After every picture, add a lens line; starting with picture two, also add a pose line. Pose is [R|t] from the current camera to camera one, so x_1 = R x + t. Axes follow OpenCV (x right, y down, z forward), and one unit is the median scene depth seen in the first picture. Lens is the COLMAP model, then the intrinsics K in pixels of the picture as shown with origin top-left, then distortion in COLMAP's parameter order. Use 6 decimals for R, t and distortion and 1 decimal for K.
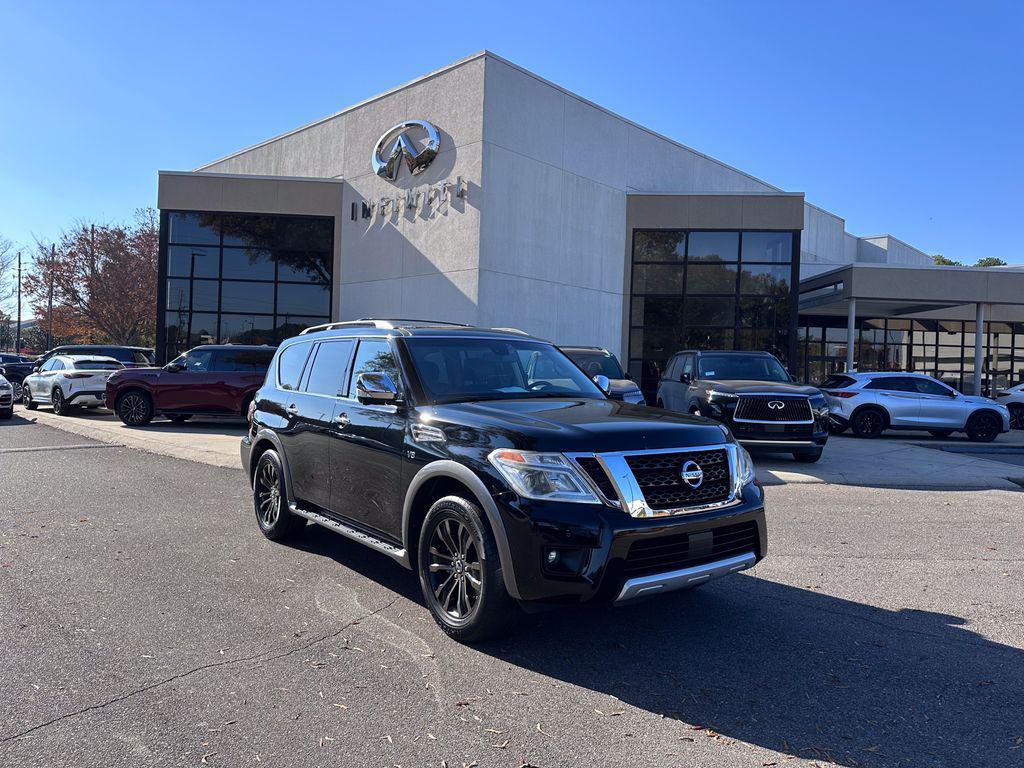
lens RADIAL K [[771.9, 0, 512.0], [0, 771.9, 384.0], [0, 0, 1]] dist [0.175791, -0.223642]
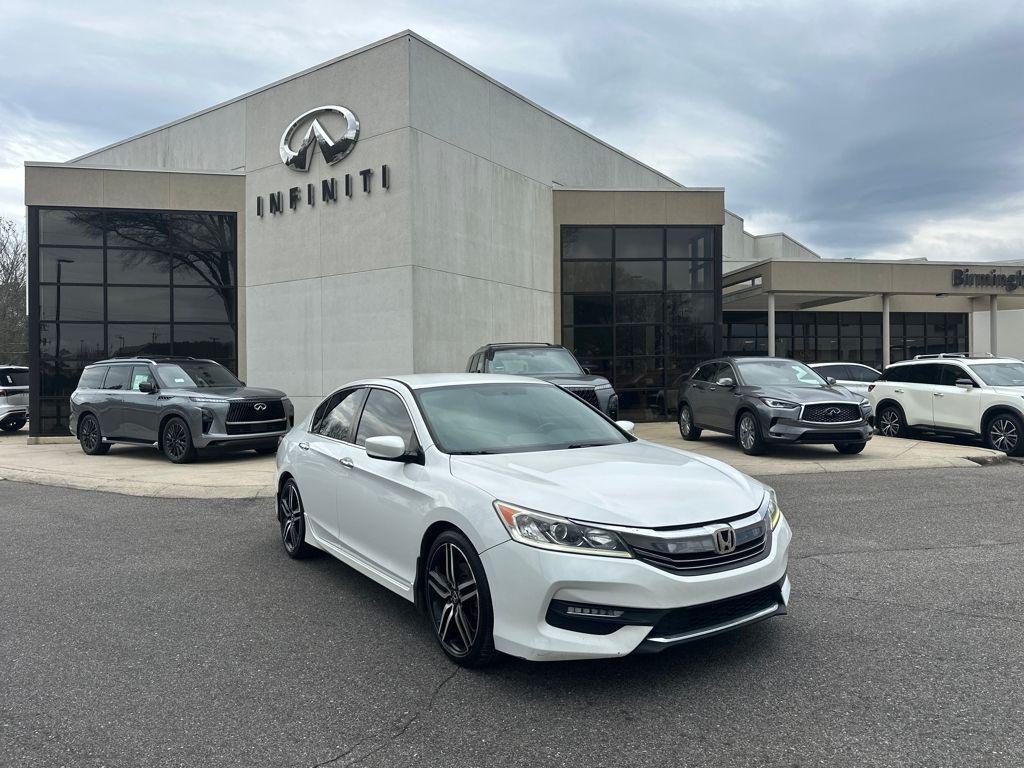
lens RADIAL K [[771.9, 0, 512.0], [0, 771.9, 384.0], [0, 0, 1]] dist [0.175791, -0.223642]
pose [[0.986093, -0.041101, 0.161032, -0.068547], [0.043587, 0.998978, -0.011936, 0.007538], [-0.160377, 0.018789, 0.986877, 0.059761]]
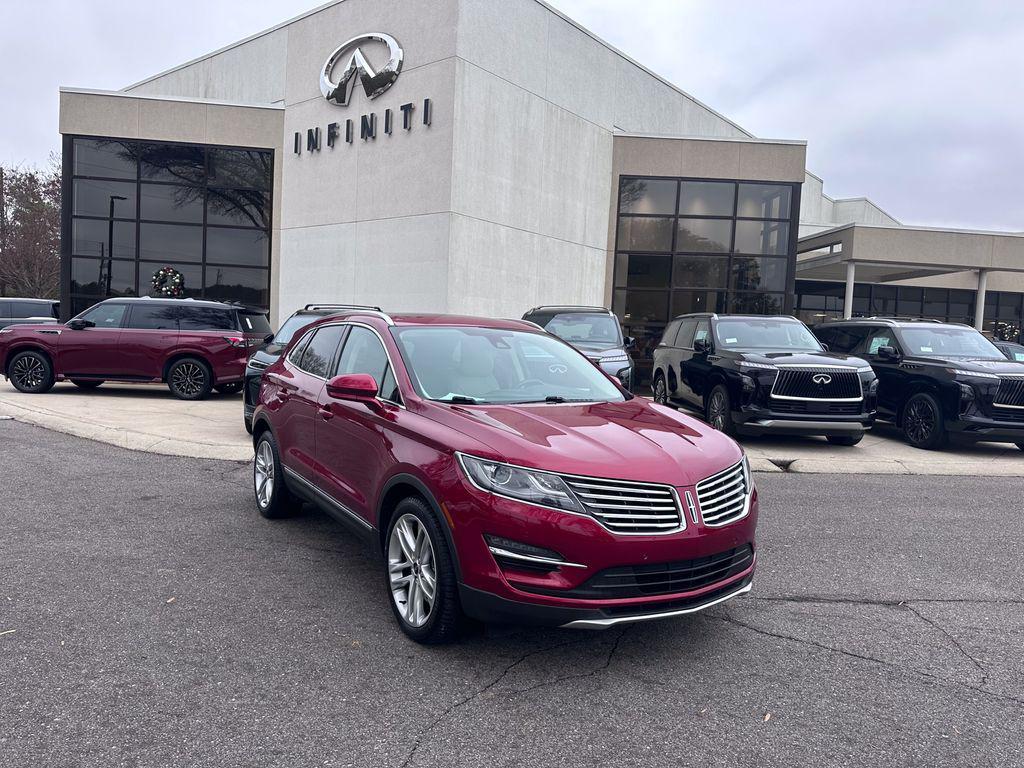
lens RADIAL K [[750.8, 0, 500.7], [0, 750.8, 384.9], [0, 0, 1]] dist [0.108395, -0.119806]
pose [[0.997209, 0.010771, 0.073878, -0.039824], [-0.014057, 0.998928, 0.044107, 0.001559], [-0.073324, -0.045022, 0.996291, 0.146860]]
